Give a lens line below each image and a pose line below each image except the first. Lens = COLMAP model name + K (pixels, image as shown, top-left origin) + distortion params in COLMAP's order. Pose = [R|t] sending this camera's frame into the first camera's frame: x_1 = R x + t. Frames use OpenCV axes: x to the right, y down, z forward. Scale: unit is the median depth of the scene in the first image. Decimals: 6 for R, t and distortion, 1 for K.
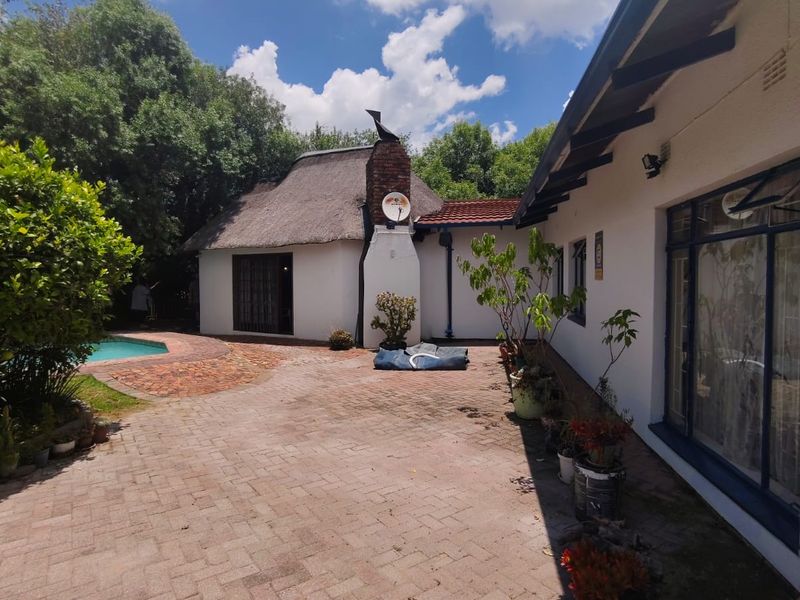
lens RADIAL K [[480.8, 0, 400.0], [0, 480.8, 300.0], [0, 0, 1]] dist [-0.064734, 0.064843]
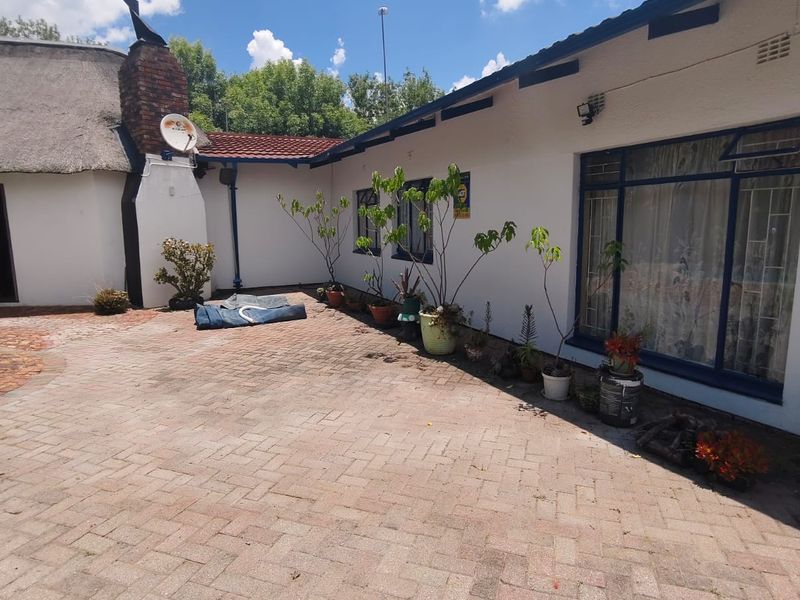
lens RADIAL K [[480.8, 0, 400.0], [0, 480.8, 300.0], [0, 0, 1]] dist [-0.064734, 0.064843]
pose [[0.819116, -0.094129, 0.565852, -0.313417], [0.030657, 0.992218, 0.120677, 0.004510], [-0.572808, -0.081501, 0.815628, 0.179786]]
